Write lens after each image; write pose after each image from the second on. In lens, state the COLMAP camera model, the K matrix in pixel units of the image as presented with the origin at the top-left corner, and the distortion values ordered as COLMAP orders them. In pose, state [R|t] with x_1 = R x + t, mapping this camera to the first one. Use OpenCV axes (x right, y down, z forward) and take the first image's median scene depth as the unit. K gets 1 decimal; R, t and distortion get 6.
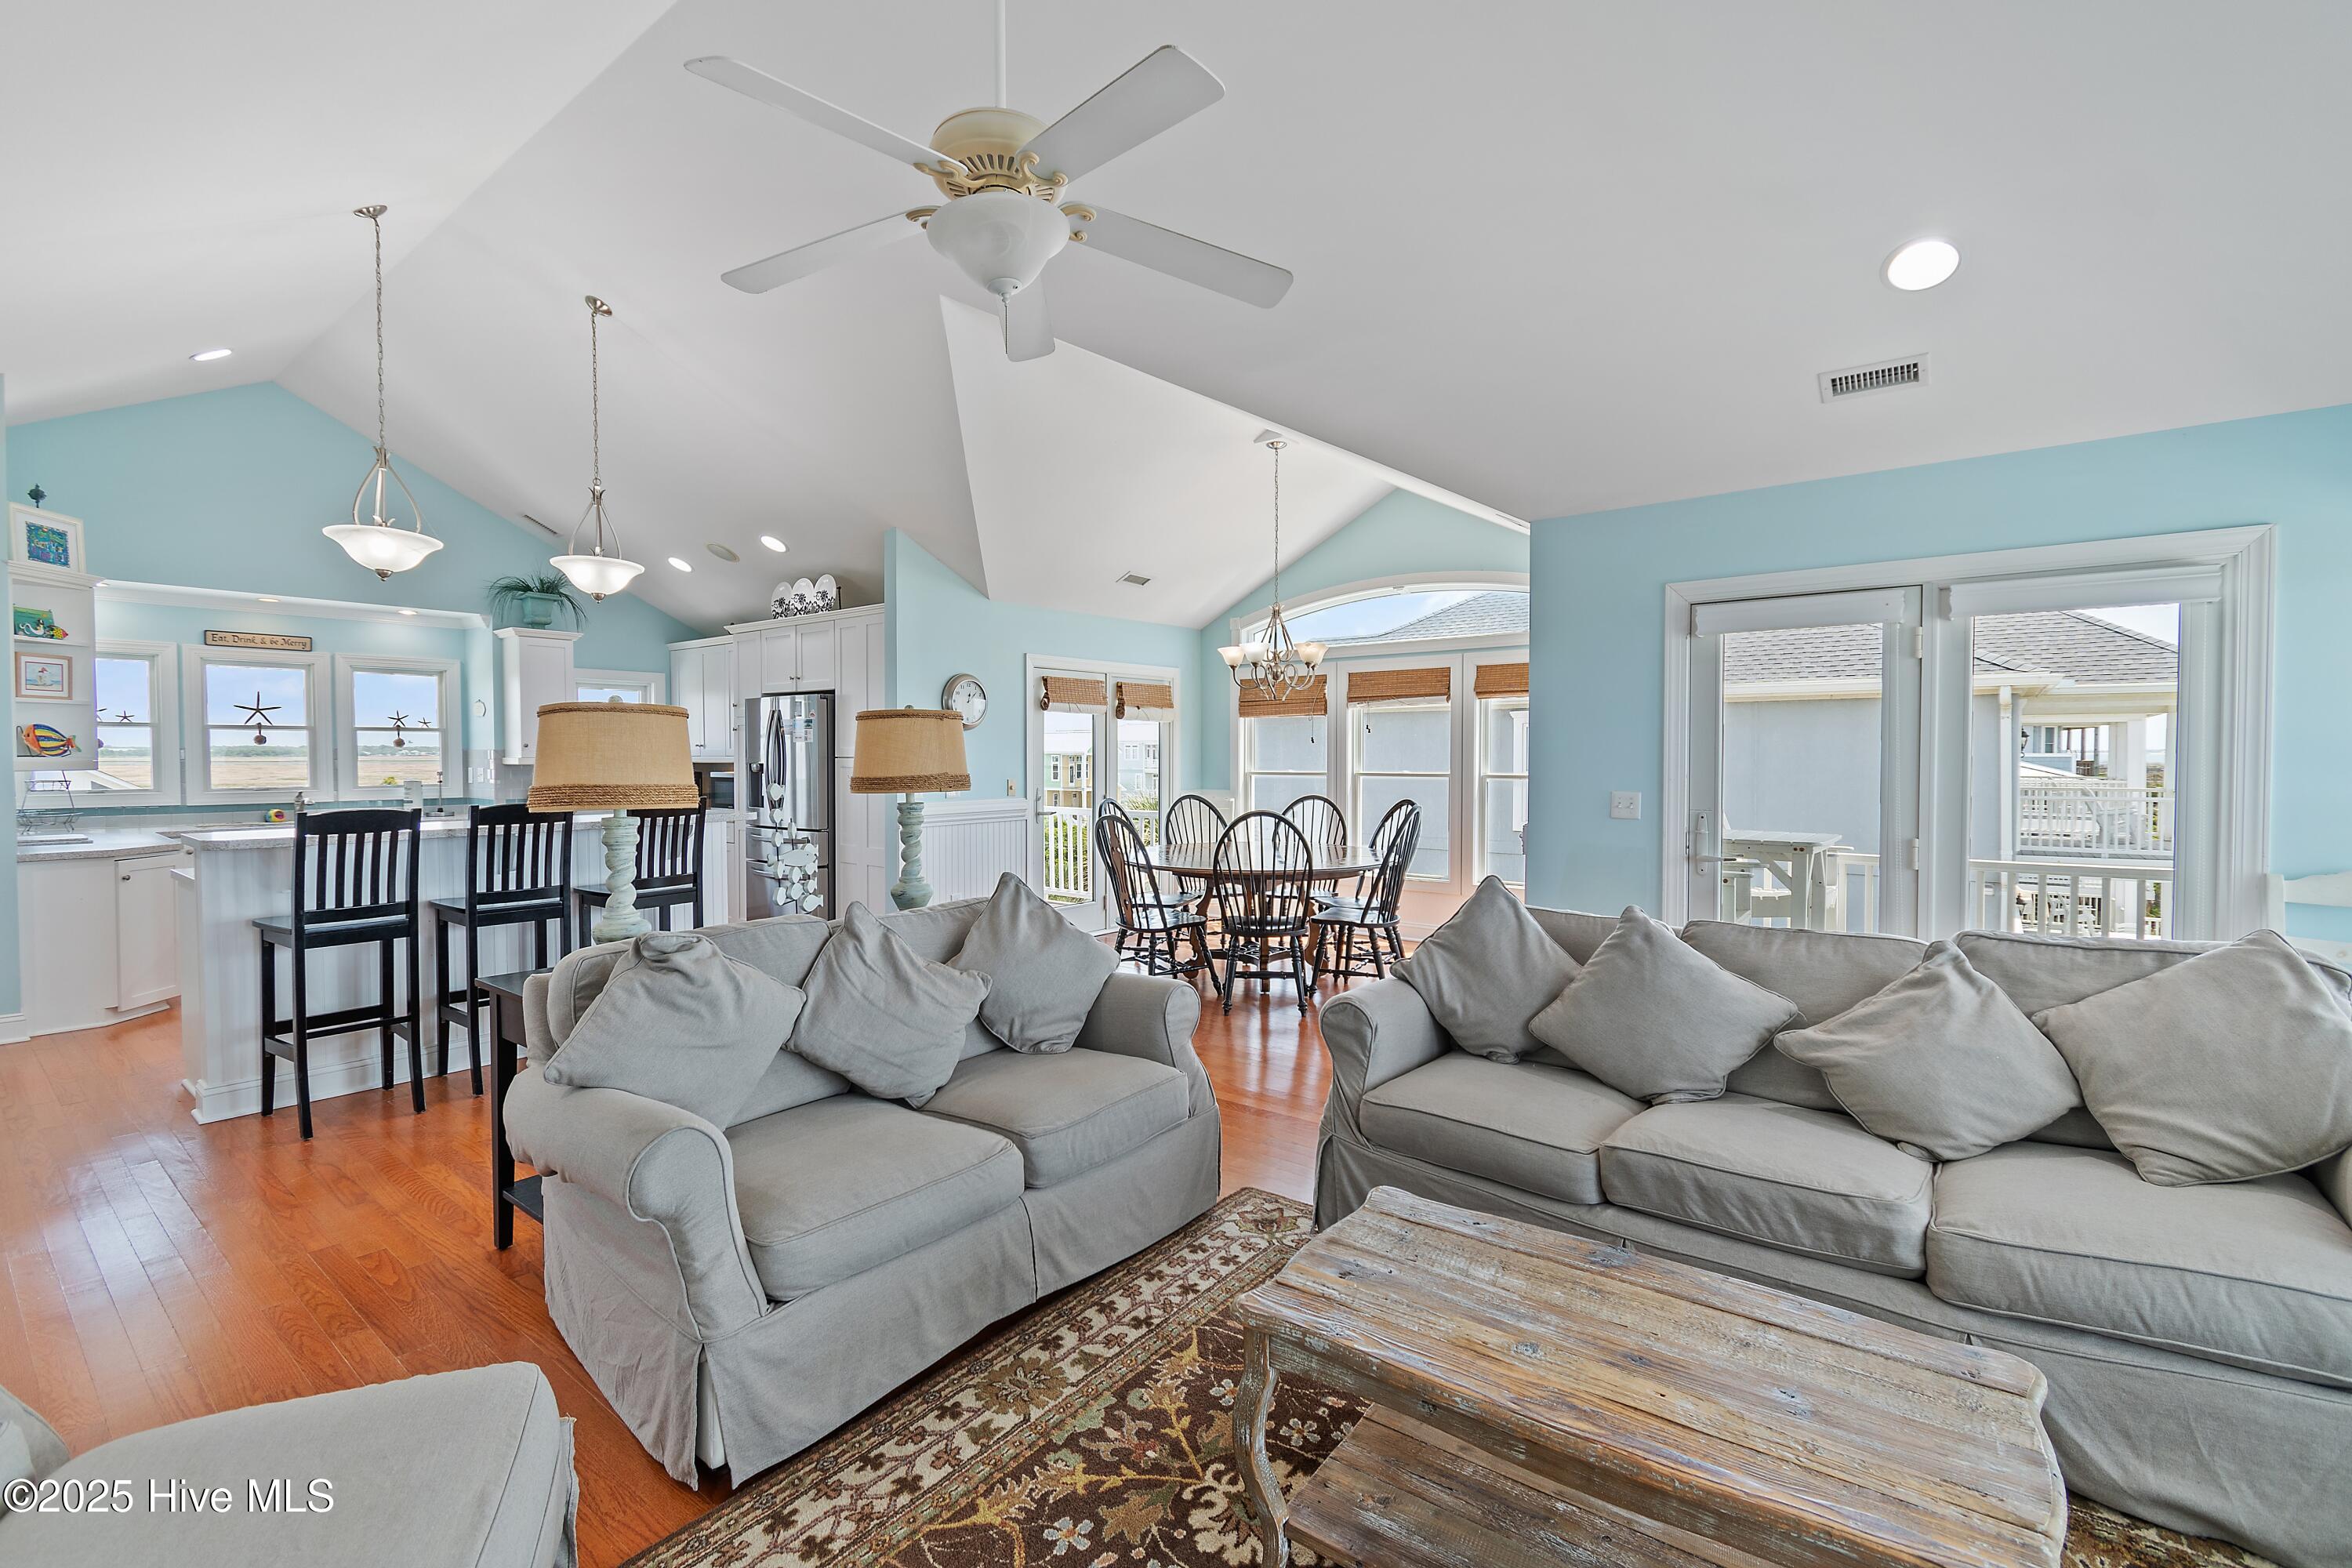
lens RADIAL K [[1032.7, 0, 1171.2], [0, 1032.7, 780.7], [0, 0, 1]] dist [0.002857, -0.000373]
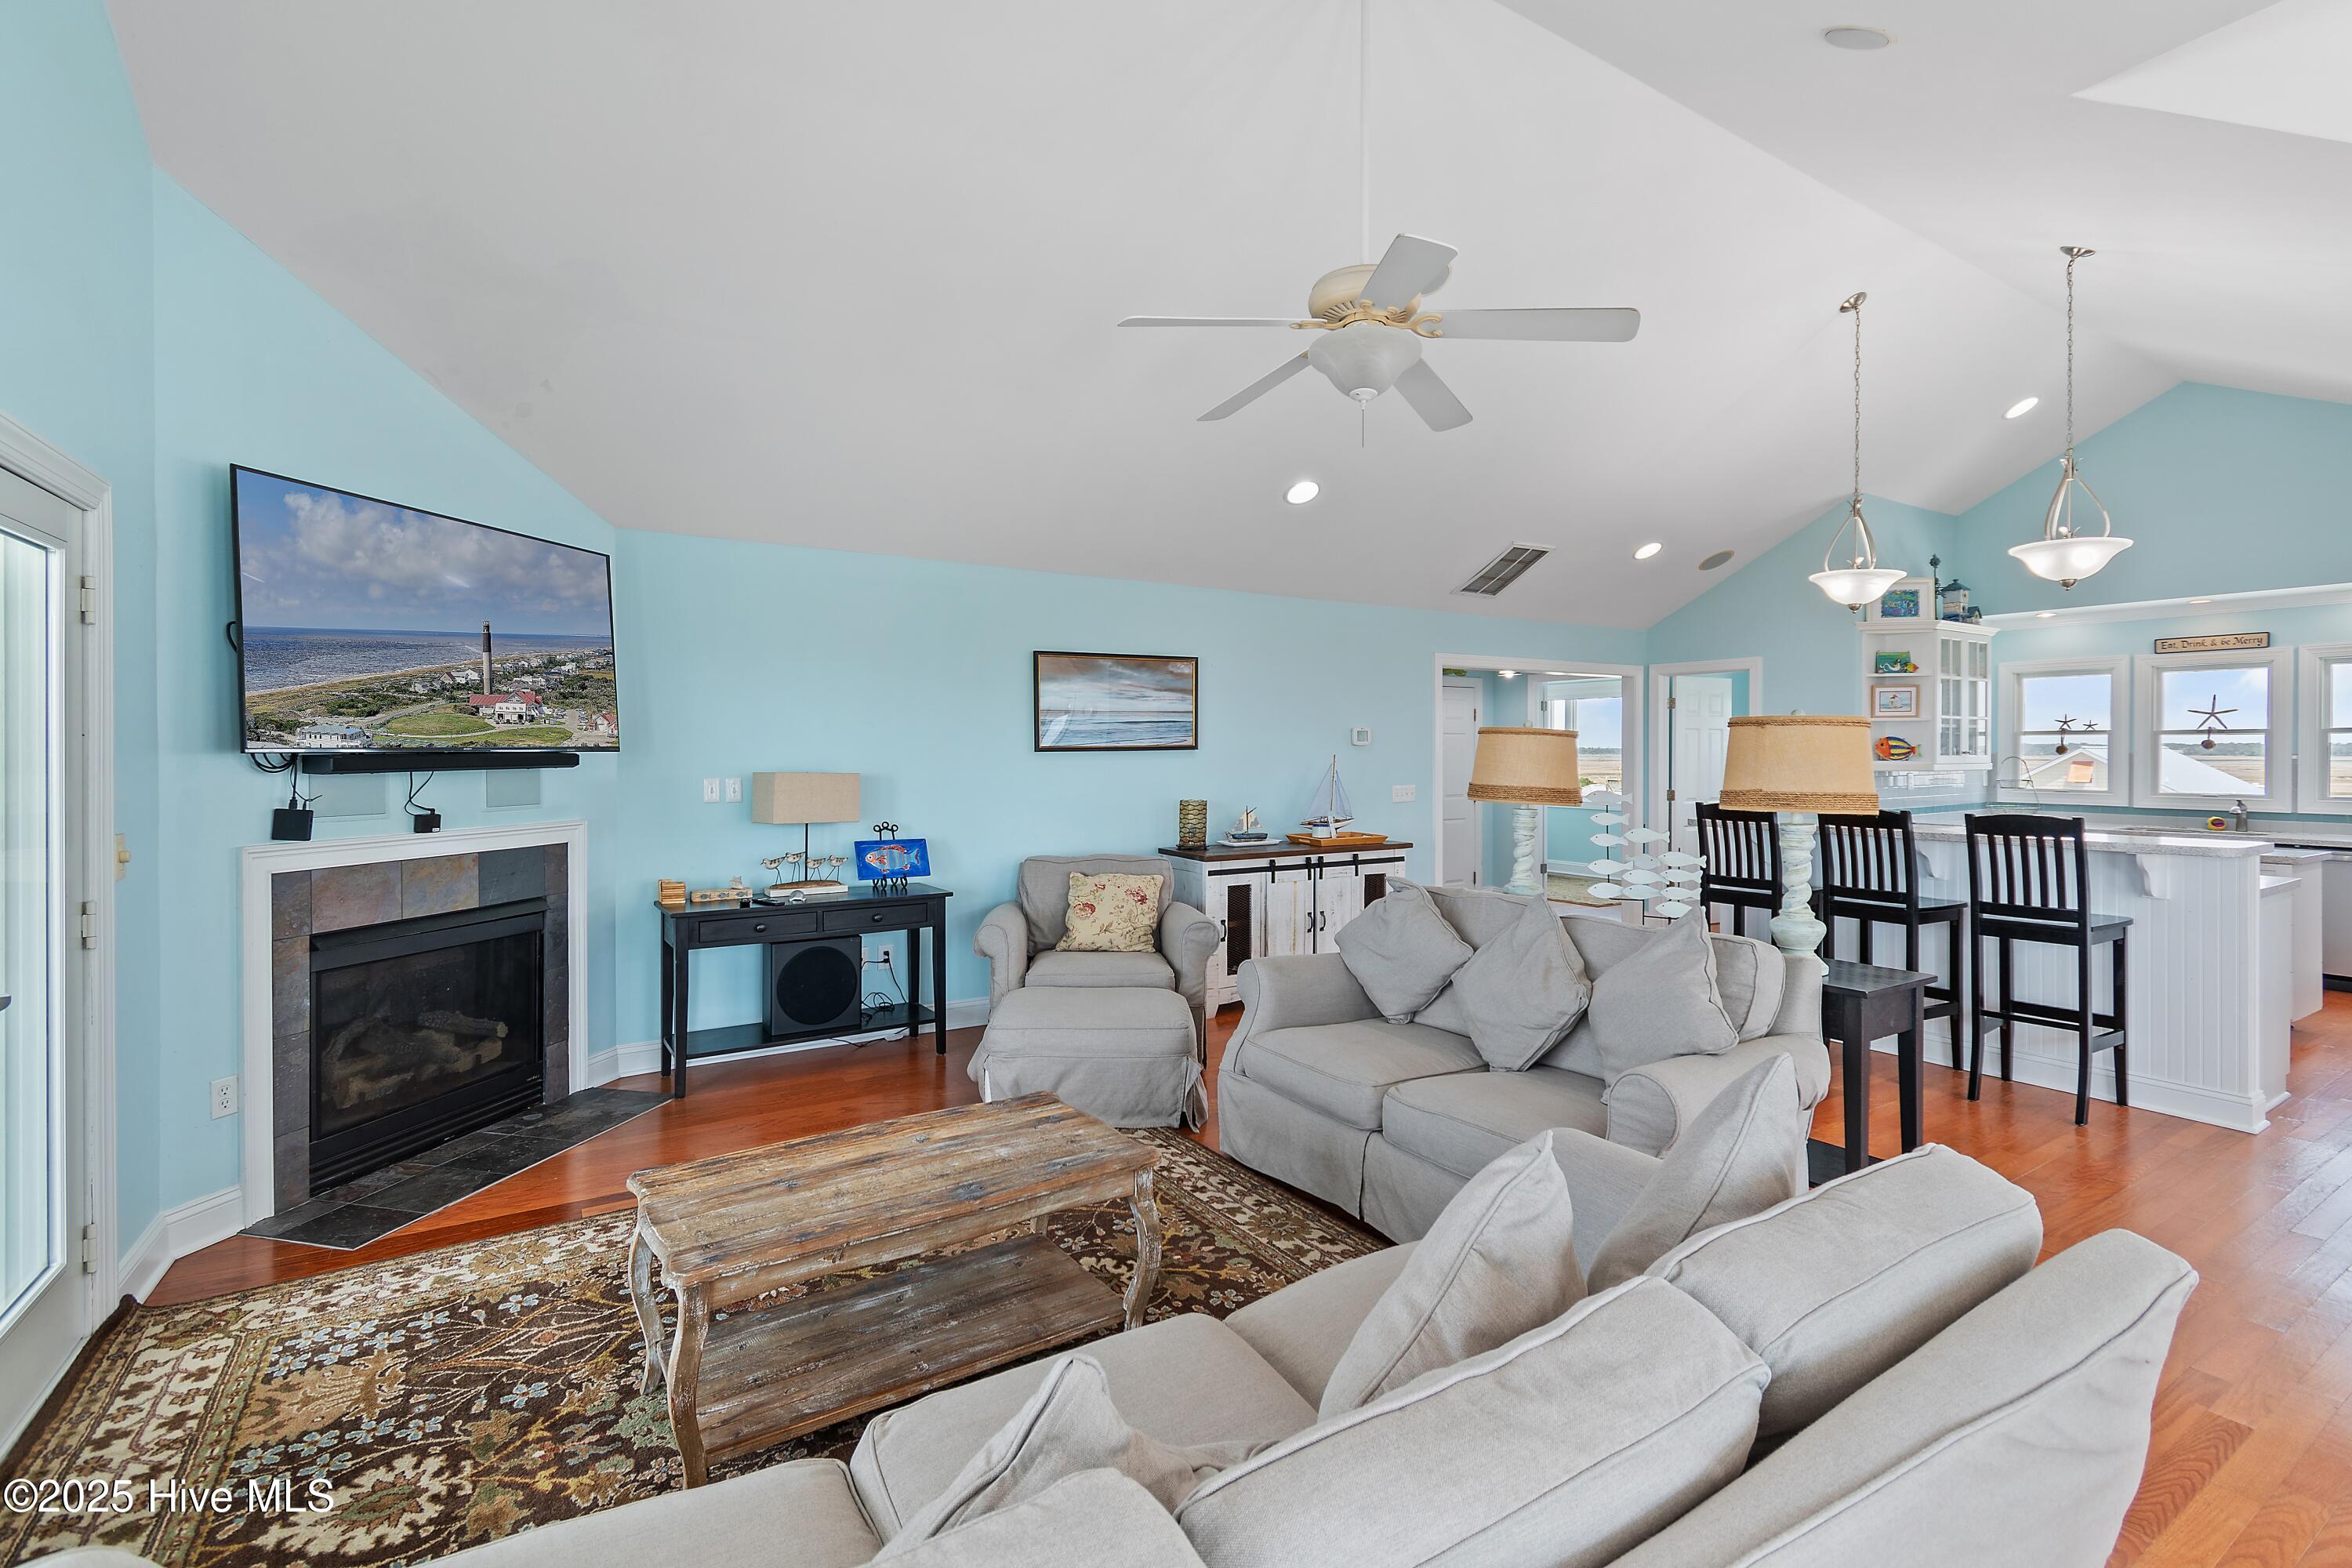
lens RADIAL K [[1046.3, 0, 1167.9], [0, 1046.3, 756.4], [0, 0, 1]] dist [0.001846, -0.001318]
pose [[-0.332539, 0.004386, -0.943079, 0.376586], [-0.026162, 0.999561, 0.013874, -0.016389], [0.942726, 0.029286, -0.332279, 0.405935]]
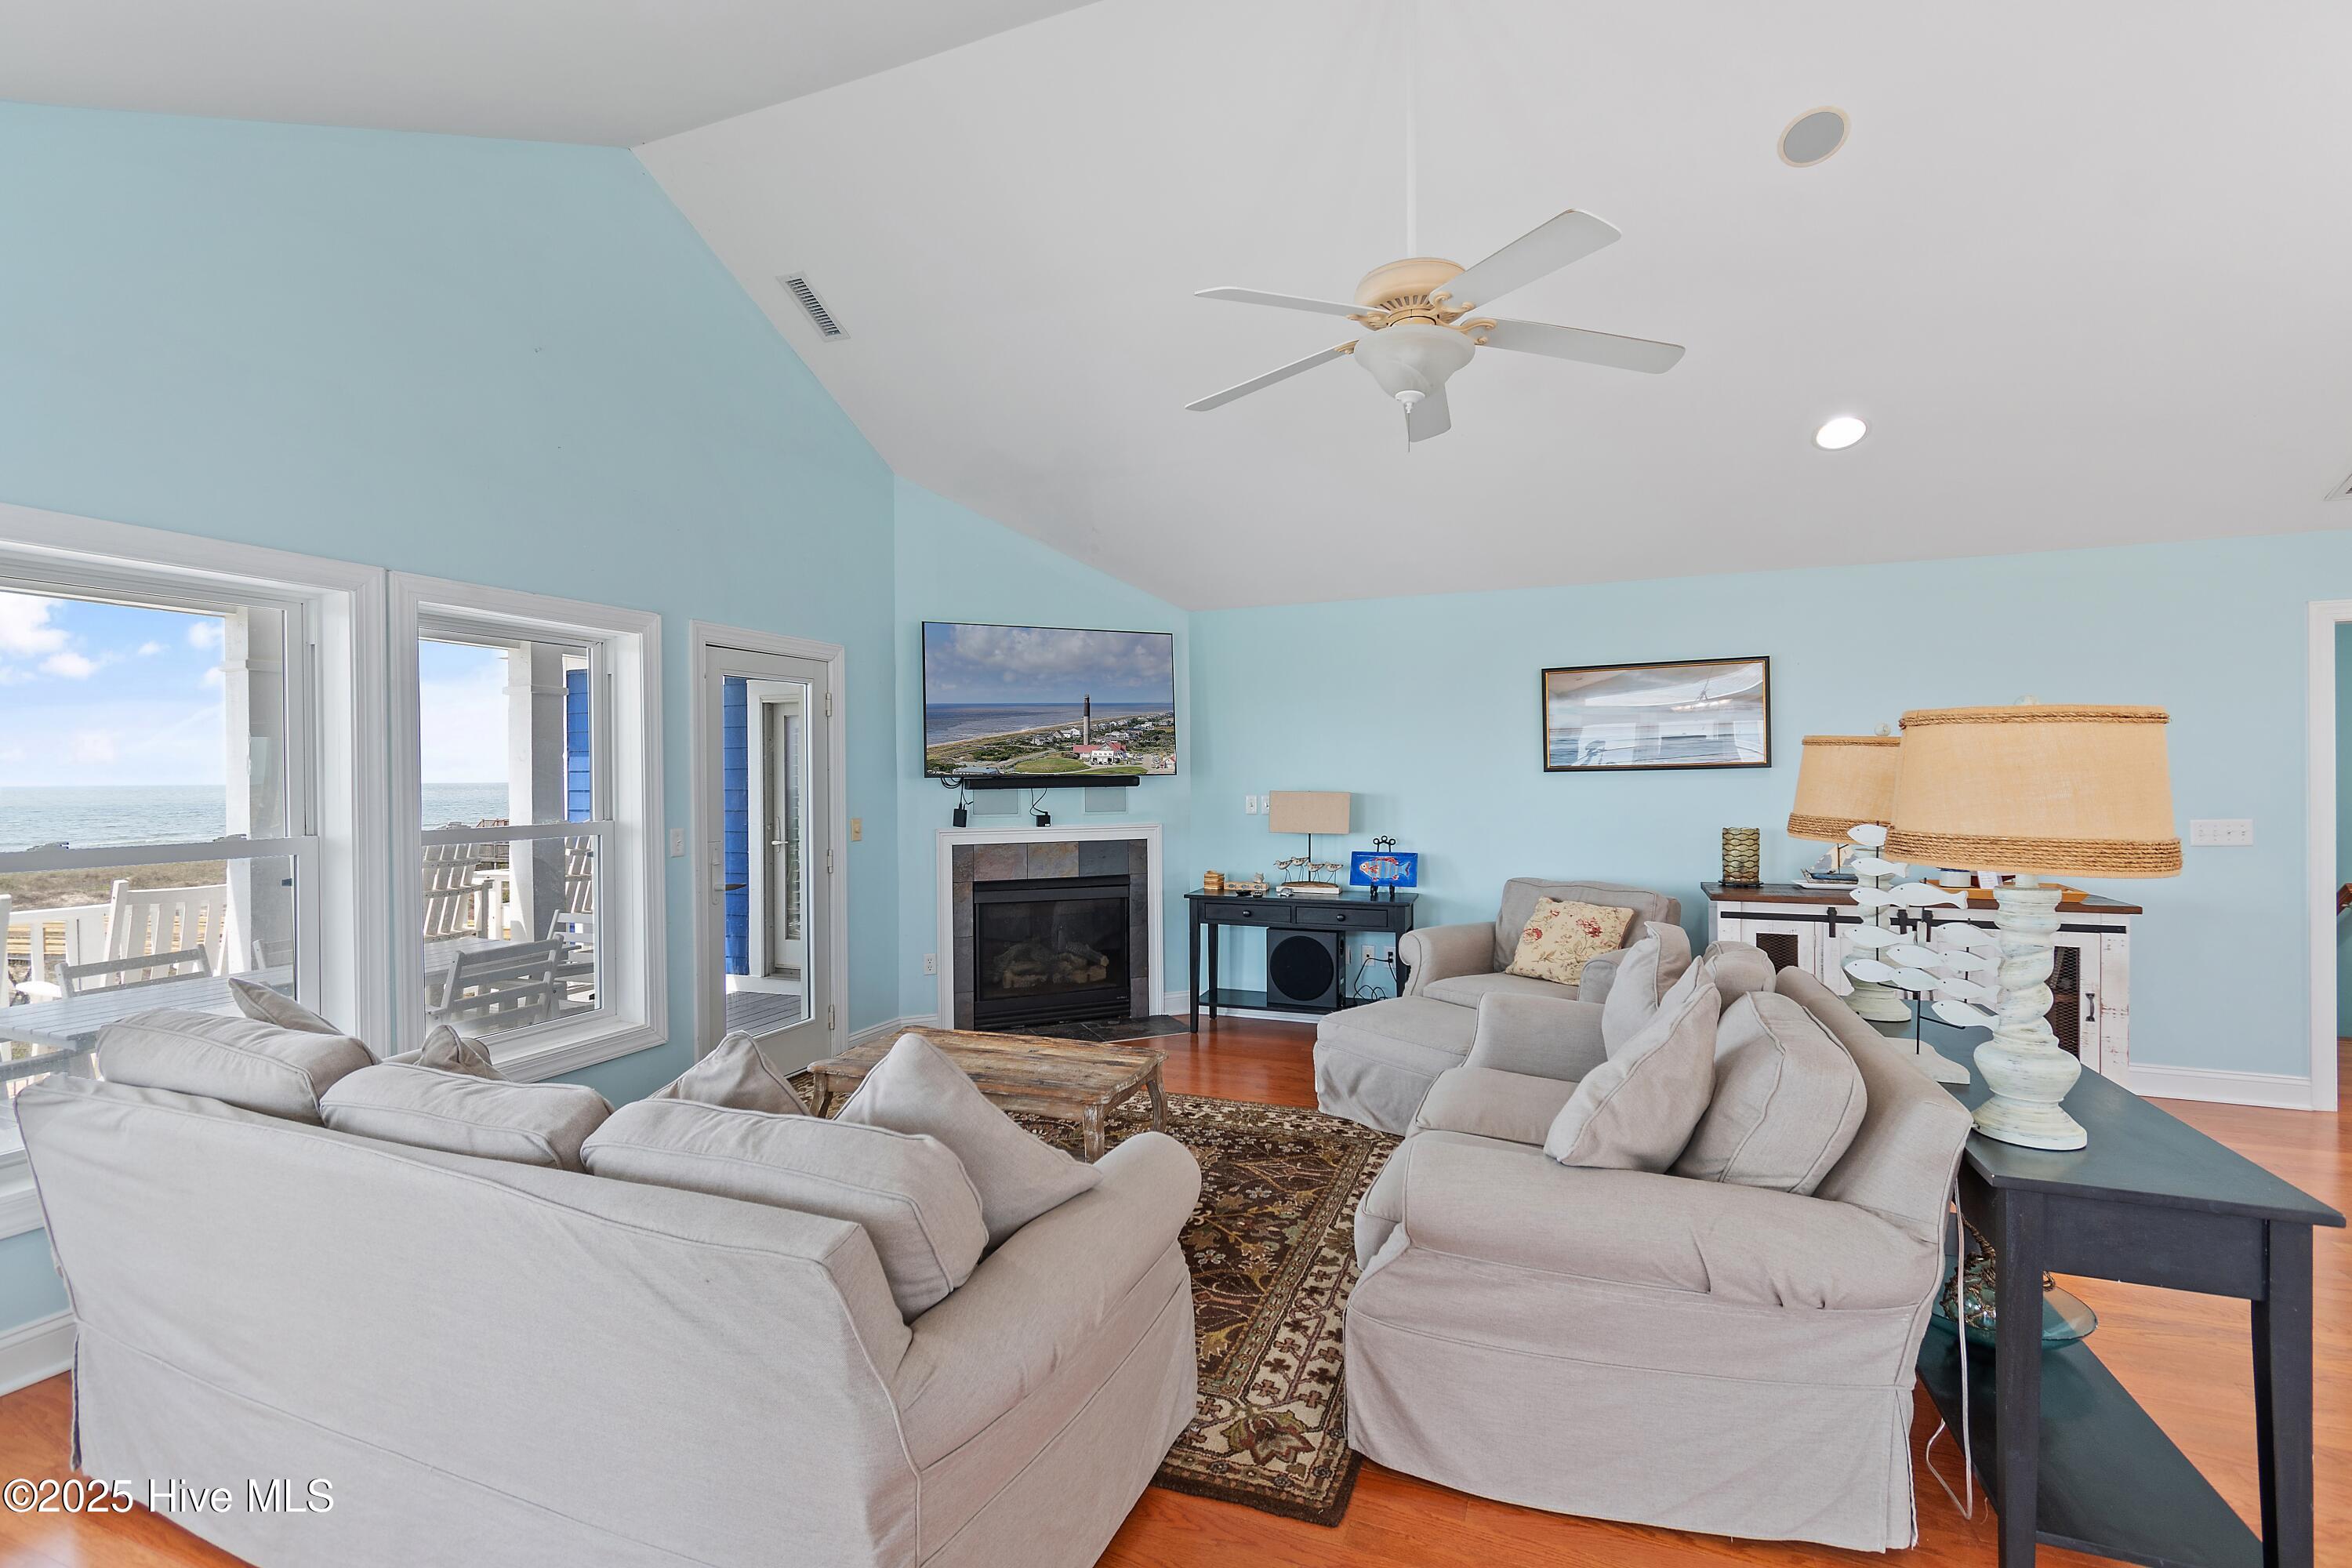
lens RADIAL K [[1032.7, 0, 1171.2], [0, 1032.7, 780.7], [0, 0, 1]] dist [0.002857, -0.000373]
pose [[-0.957766, 0.008953, -0.287408, 0.151304], [-0.000039, 0.999511, 0.031265, -0.023827], [0.287548, 0.029956, -0.957298, 0.696021]]
